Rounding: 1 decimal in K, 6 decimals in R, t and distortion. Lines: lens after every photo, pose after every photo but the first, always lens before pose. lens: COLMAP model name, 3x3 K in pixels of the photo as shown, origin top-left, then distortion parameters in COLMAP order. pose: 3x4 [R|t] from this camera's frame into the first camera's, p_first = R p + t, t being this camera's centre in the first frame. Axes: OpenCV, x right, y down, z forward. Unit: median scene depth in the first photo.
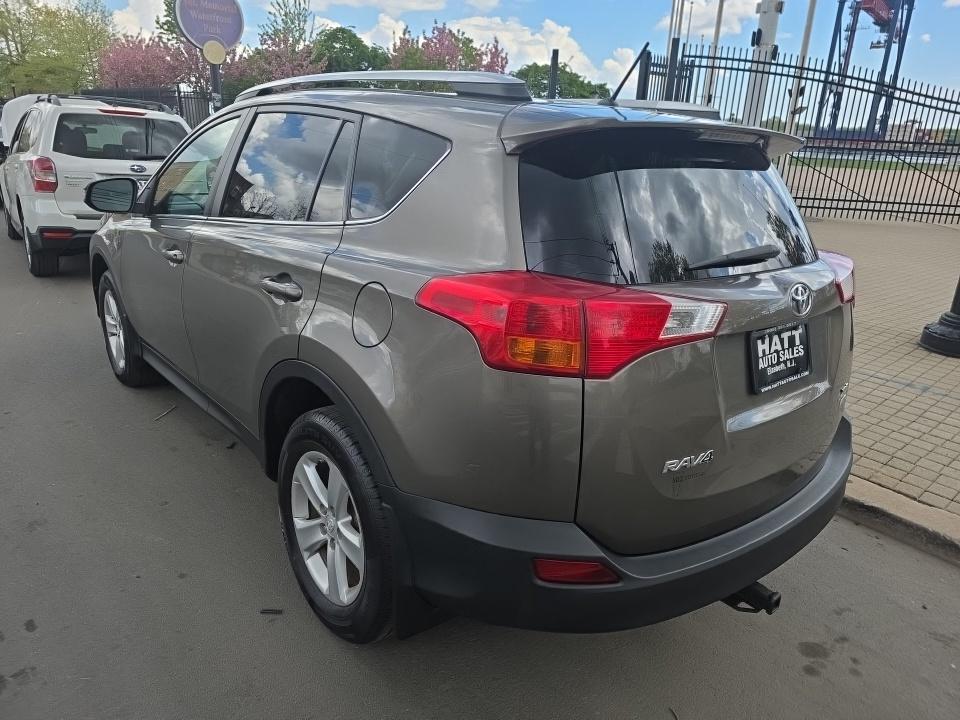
lens RADIAL K [[653.5, 0, 480.0], [0, 653.5, 360.0], [0, 0, 1]] dist [0.035638, -0.032957]
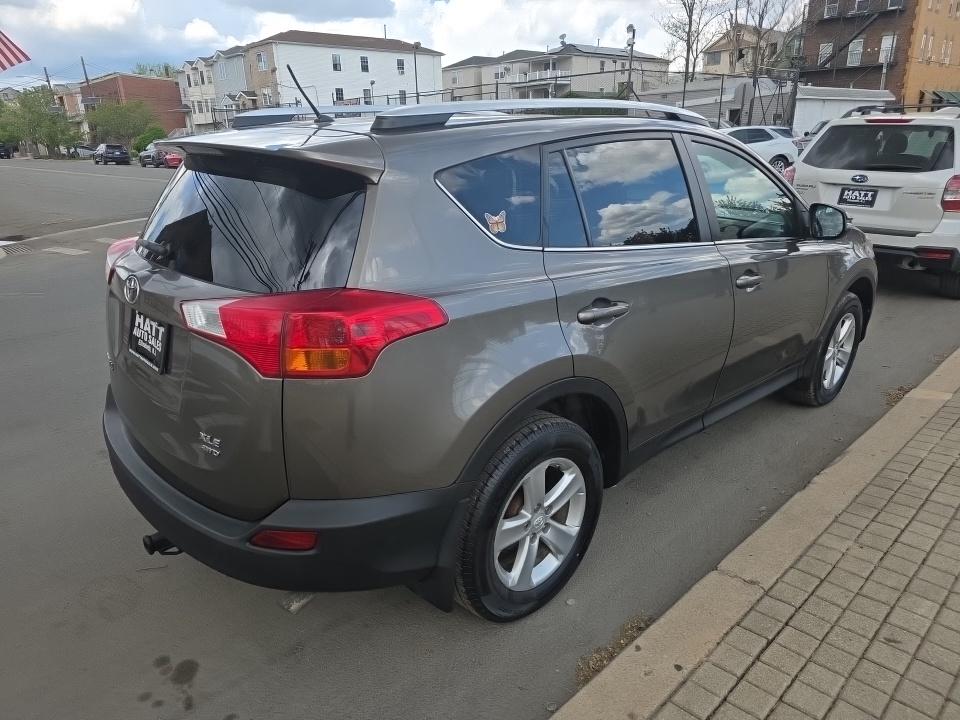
lens RADIAL K [[653.5, 0, 480.0], [0, 653.5, 360.0], [0, 0, 1]] dist [0.035638, -0.032957]
pose [[0.049376, 0.286006, -0.956955, 1.609654], [-0.295527, 0.919405, 0.259535, -0.447393], [0.954057, 0.269991, 0.129920, 1.408208]]
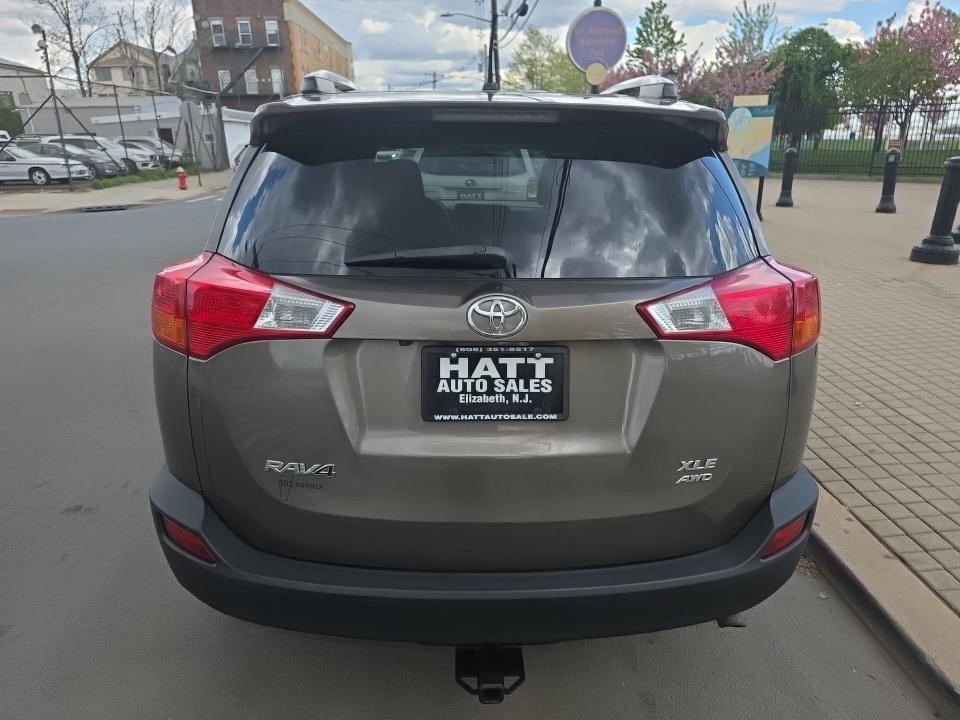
lens RADIAL K [[653.5, 0, 480.0], [0, 653.5, 360.0], [0, 0, 1]] dist [0.035638, -0.032957]
pose [[0.785172, 0.144400, -0.602207, 0.912021], [-0.156755, 0.987109, 0.032312, -0.058788], [0.599110, 0.069028, 0.797686, 0.339027]]
